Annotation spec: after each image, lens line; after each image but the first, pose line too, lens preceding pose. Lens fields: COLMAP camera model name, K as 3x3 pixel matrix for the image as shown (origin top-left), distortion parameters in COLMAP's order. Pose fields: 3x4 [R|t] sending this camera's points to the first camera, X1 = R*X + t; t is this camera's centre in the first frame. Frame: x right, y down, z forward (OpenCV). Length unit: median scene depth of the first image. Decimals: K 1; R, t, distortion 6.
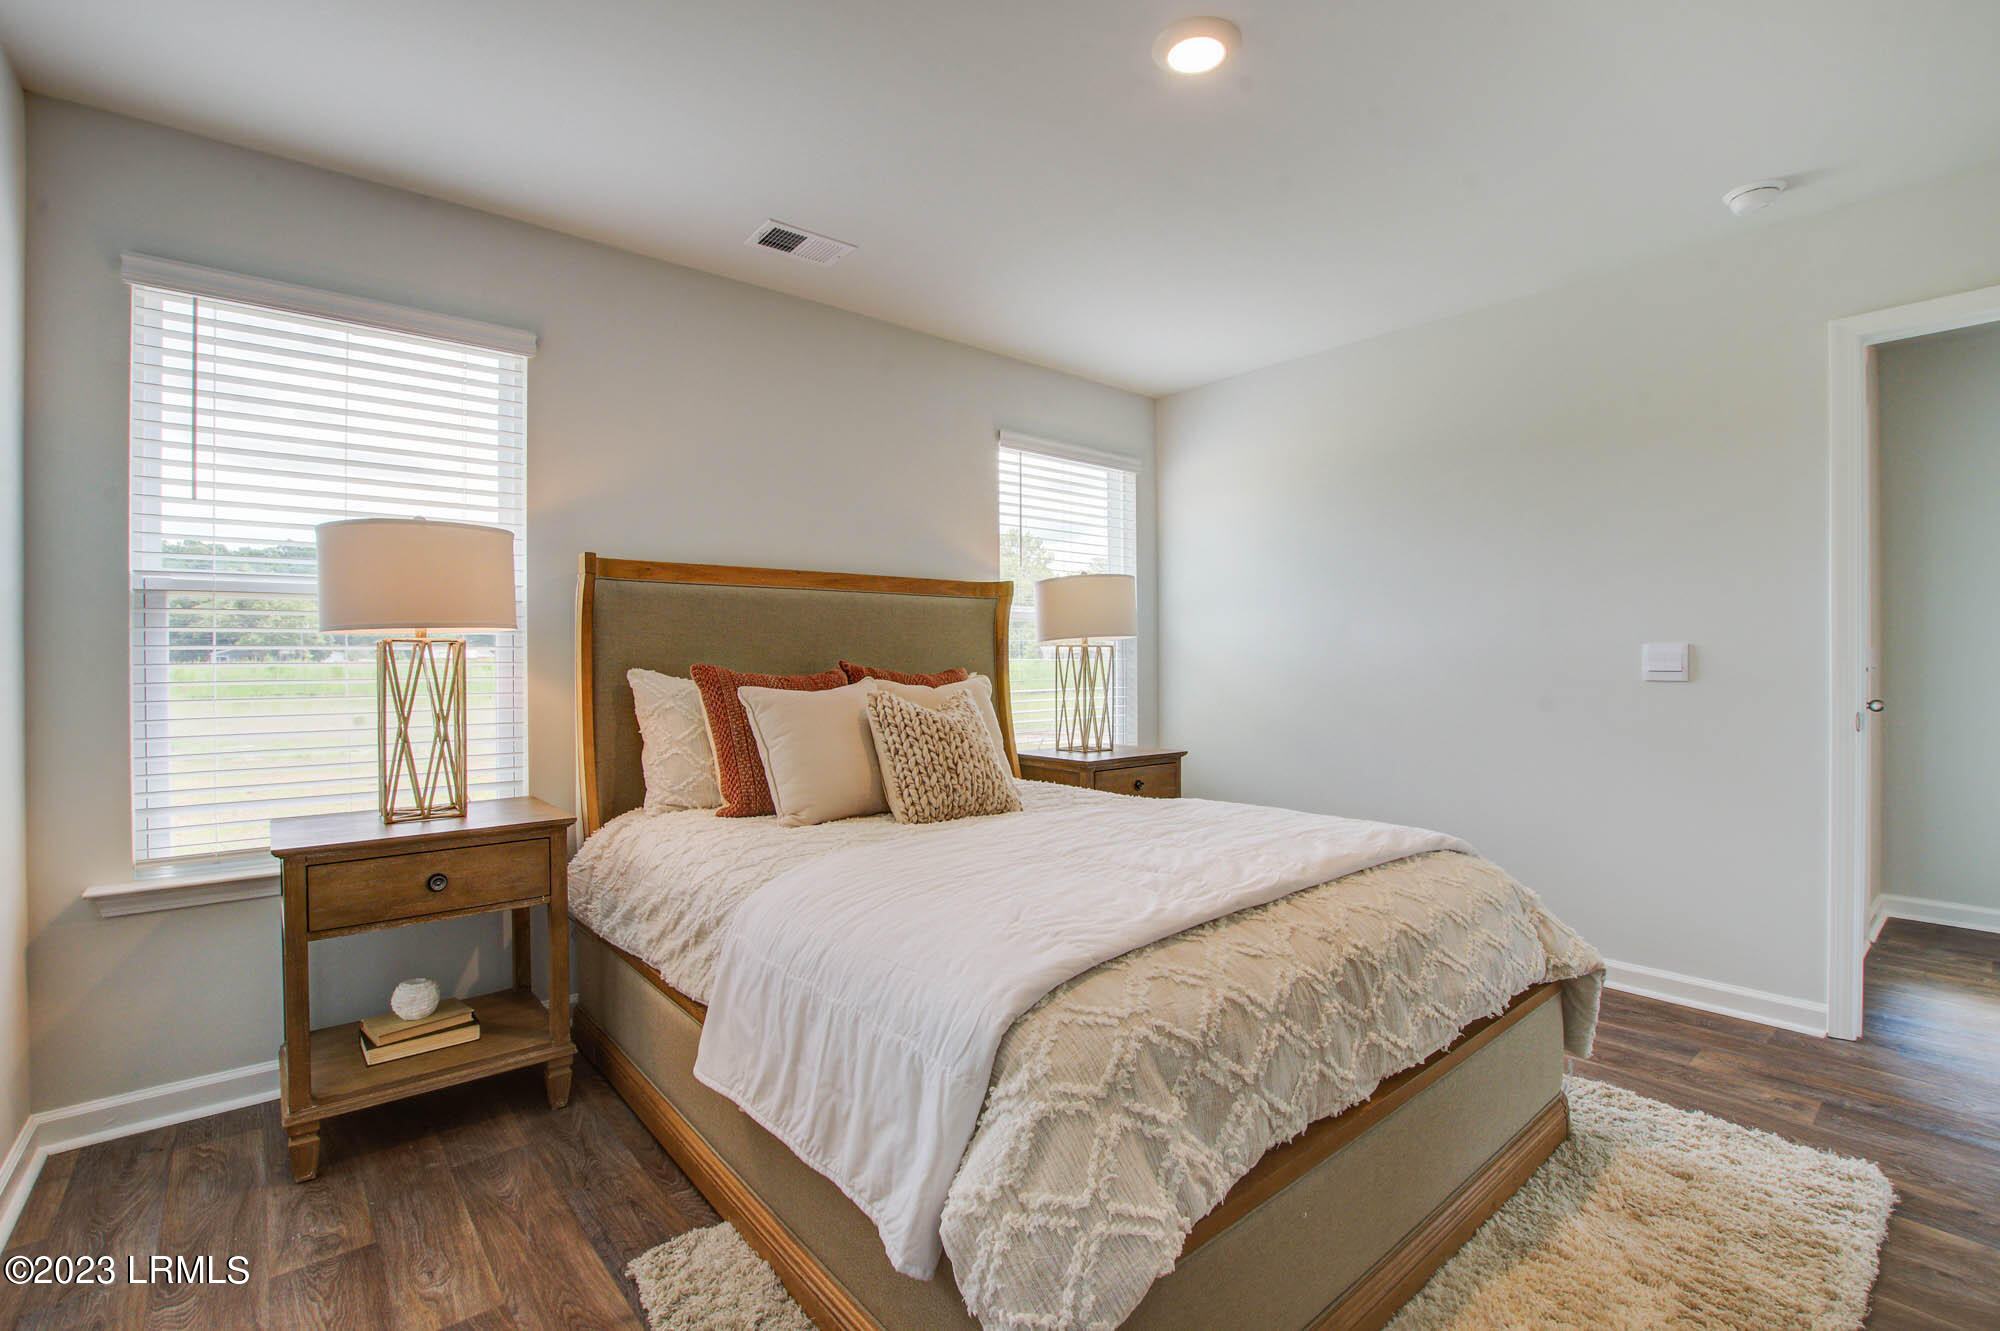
lens RADIAL K [[933.1, 0, 1000.0], [0, 933.1, 665.5], [0, 0, 1]] dist [0.032422, 0.000065]
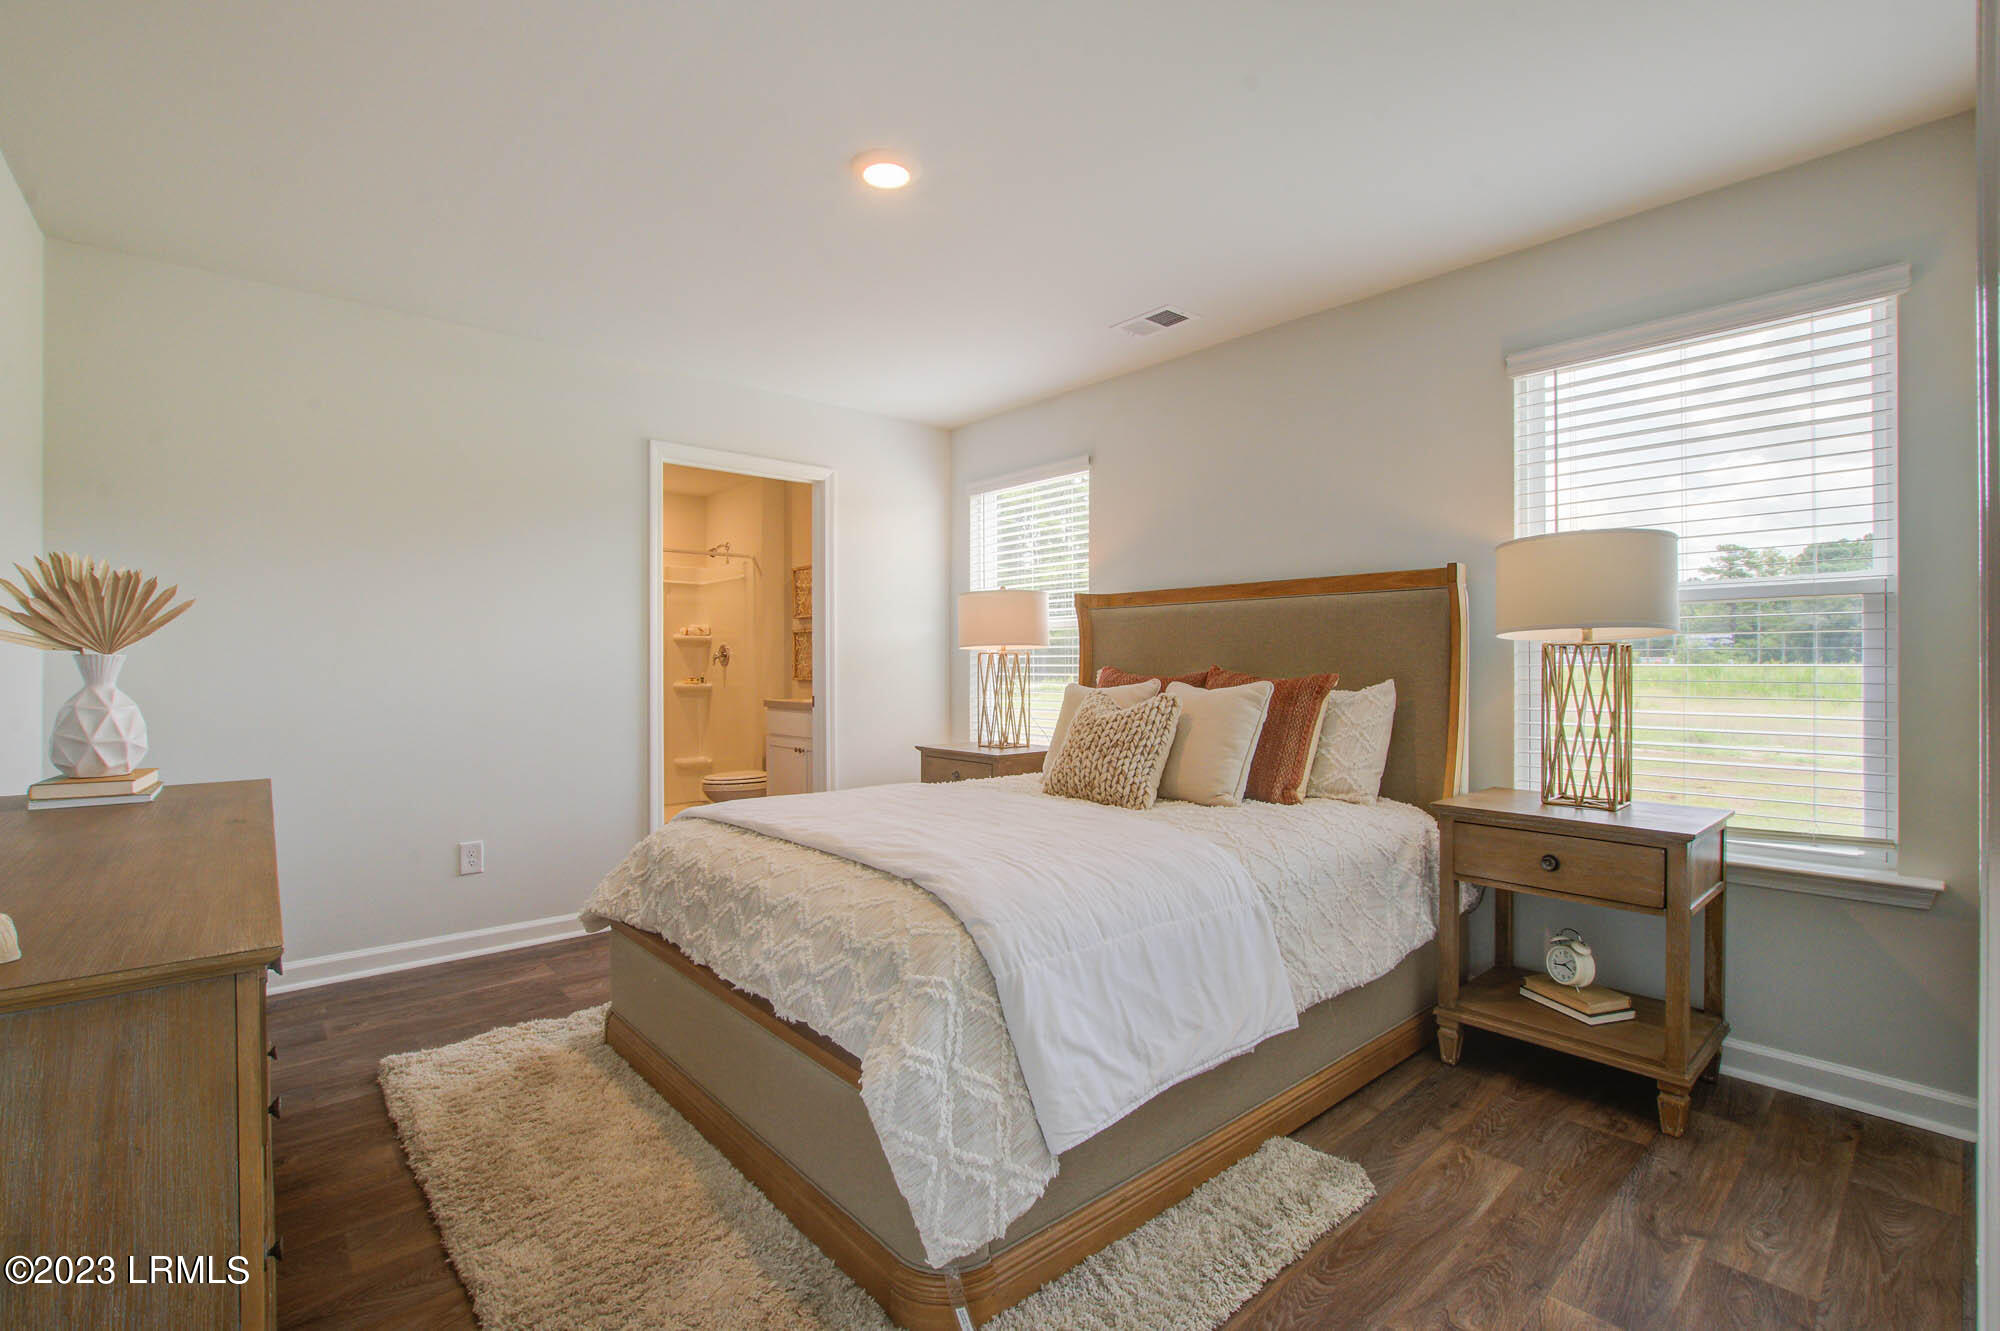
lens RADIAL K [[883.8, 0, 1000.0], [0, 883.8, 665.5], [0, 0, 1]] dist [-0.022329, 0.004753]
pose [[-0.008242, 0.007470, -0.999938, 0.907064], [-0.004278, 0.999963, 0.007505, -0.010303], [0.999957, 0.004339, -0.008210, 0.768026]]
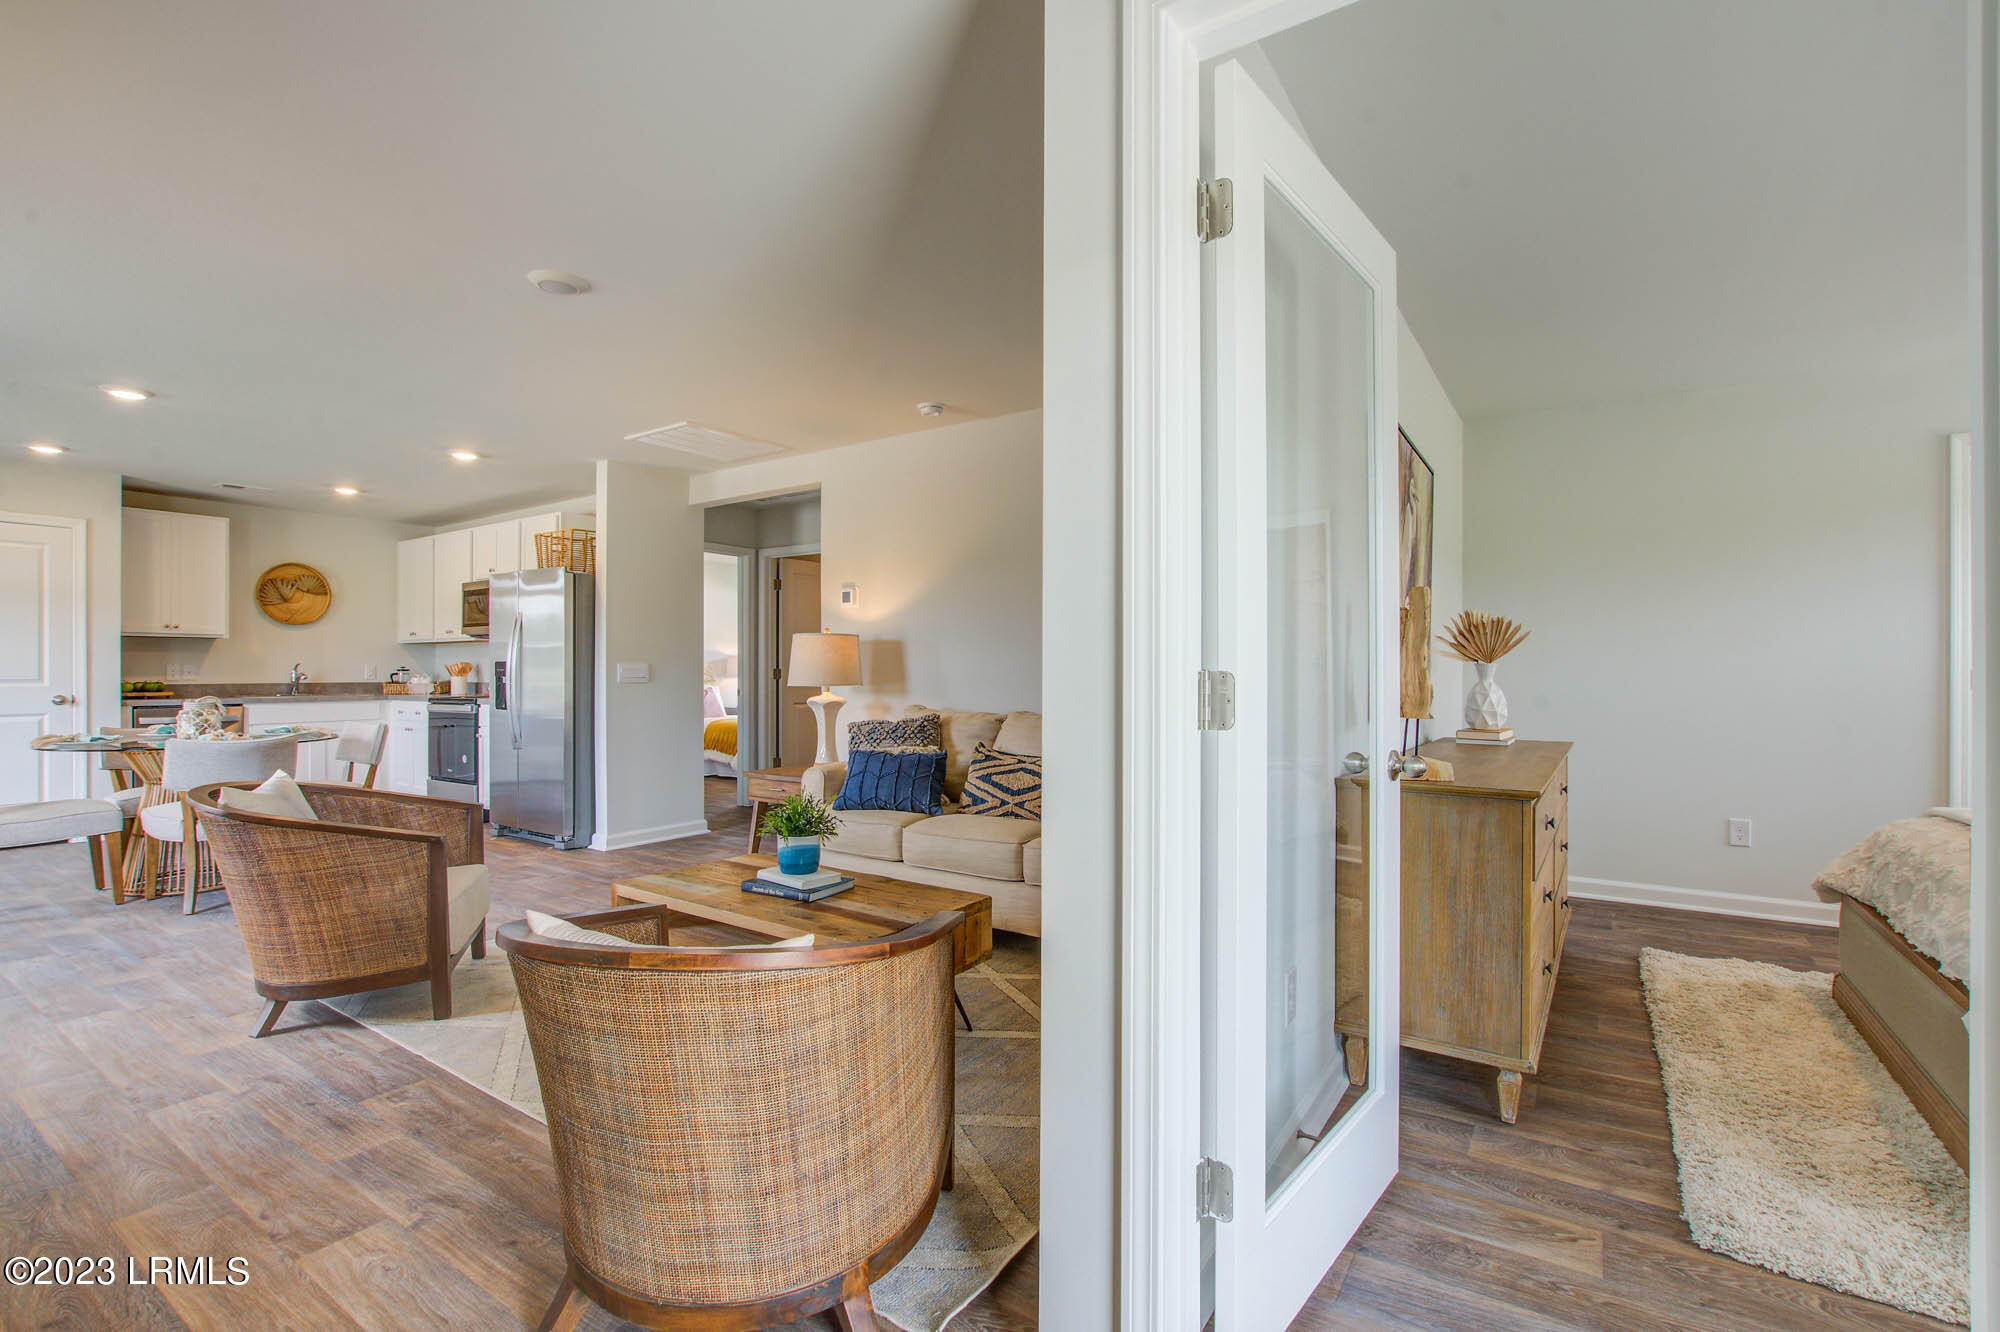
lens RADIAL K [[883.8, 0, 1000.0], [0, 883.8, 666.0], [0, 0, 1]] dist [-0.022329, 0.004753]
pose [[-0.971077, 0.003504, -0.238739, 1.200847], [0.002557, 0.999988, 0.004275, -0.014257], [0.238751, 0.003540, -0.971074, 1.102391]]
